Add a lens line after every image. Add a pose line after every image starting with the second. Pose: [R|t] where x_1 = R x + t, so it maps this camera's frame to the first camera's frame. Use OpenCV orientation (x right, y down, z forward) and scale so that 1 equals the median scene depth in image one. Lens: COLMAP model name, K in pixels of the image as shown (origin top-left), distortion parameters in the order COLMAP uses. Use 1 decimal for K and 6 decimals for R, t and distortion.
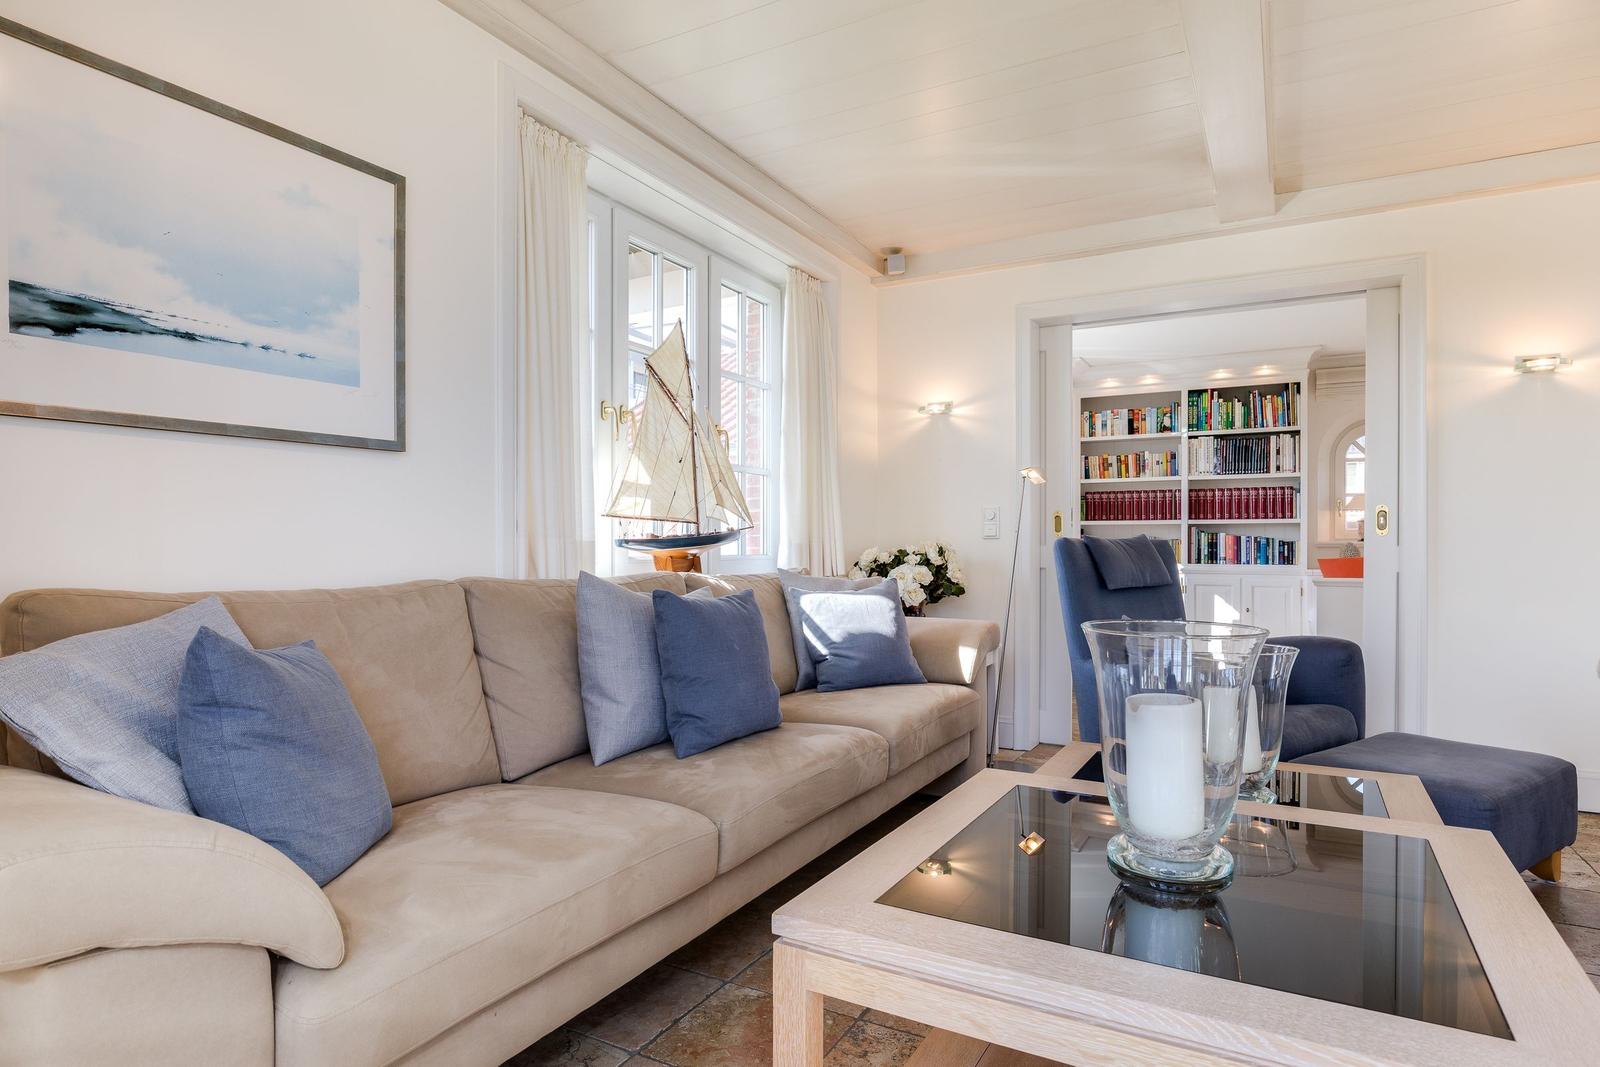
lens RADIAL K [[869.6, 0, 807.9], [0, 869.6, 545.7], [0, 0, 1]] dist [0.006787, -0.001058]
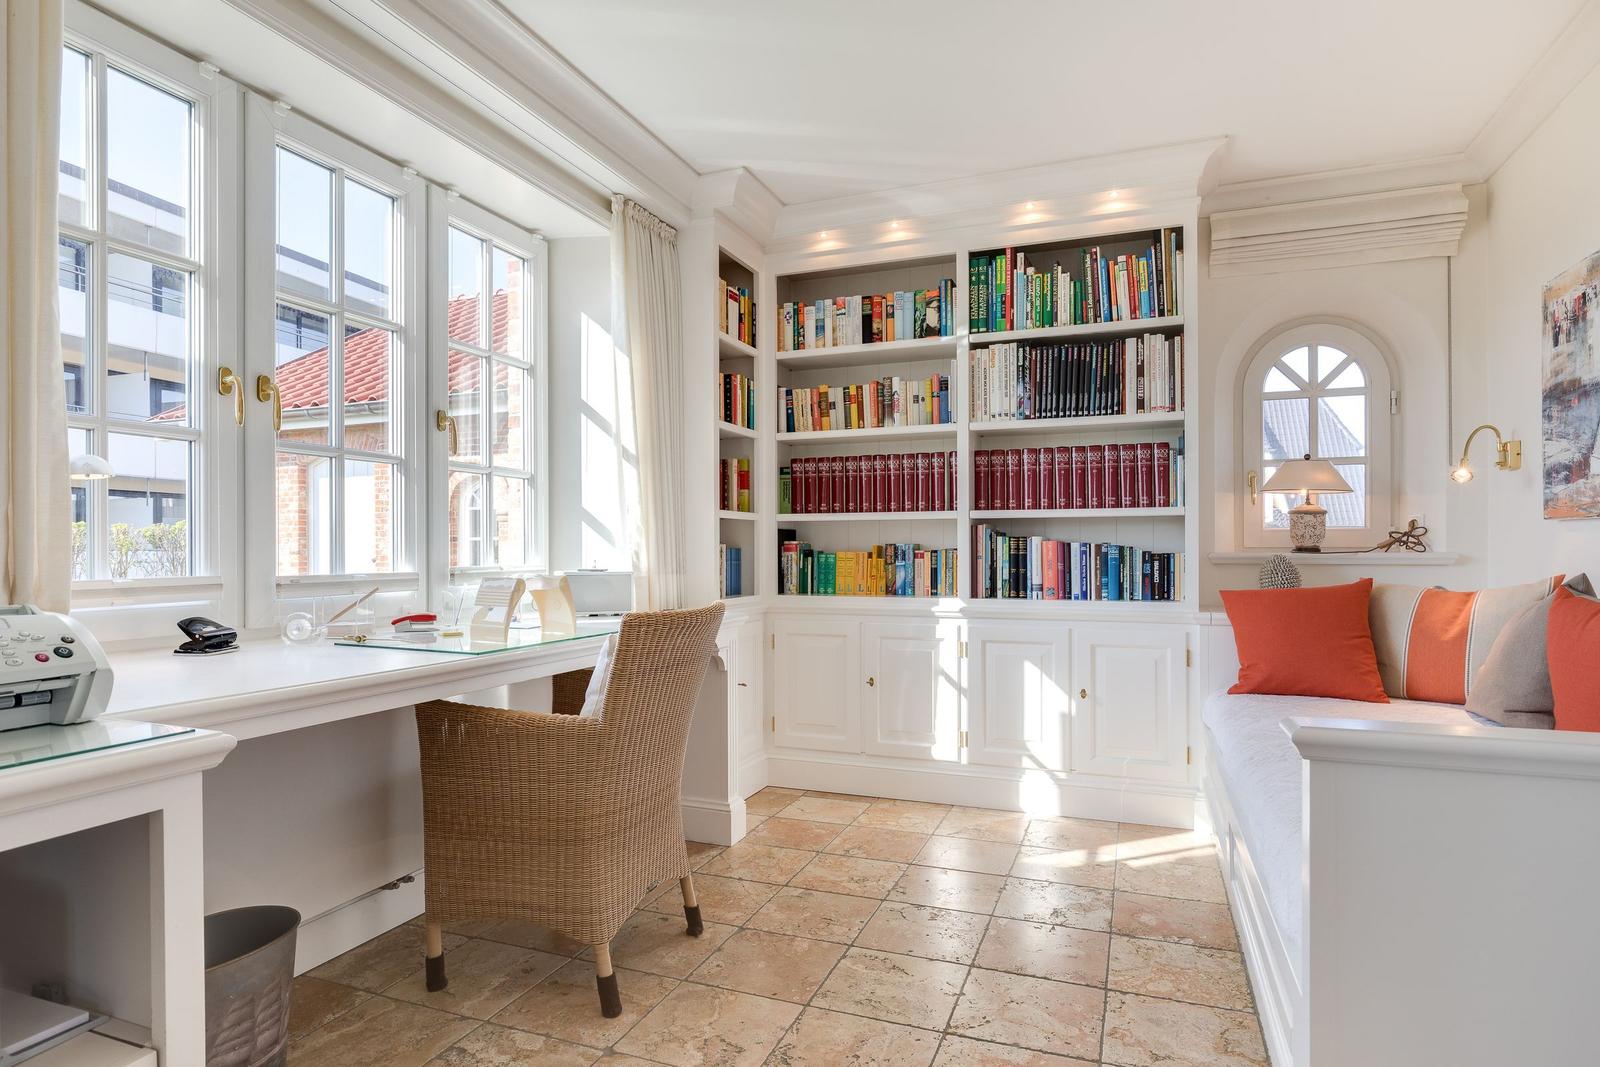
lens RADIAL K [[869.6, 0, 787.6], [0, 869.6, 540.3], [0, 0, 1]] dist [0.006787, -0.001058]
pose [[0.992829, -0.001012, 0.119537, 0.275082], [0.002494, 0.999922, -0.012248, -0.006692], [-0.119515, 0.012458, 0.992754, 0.521491]]
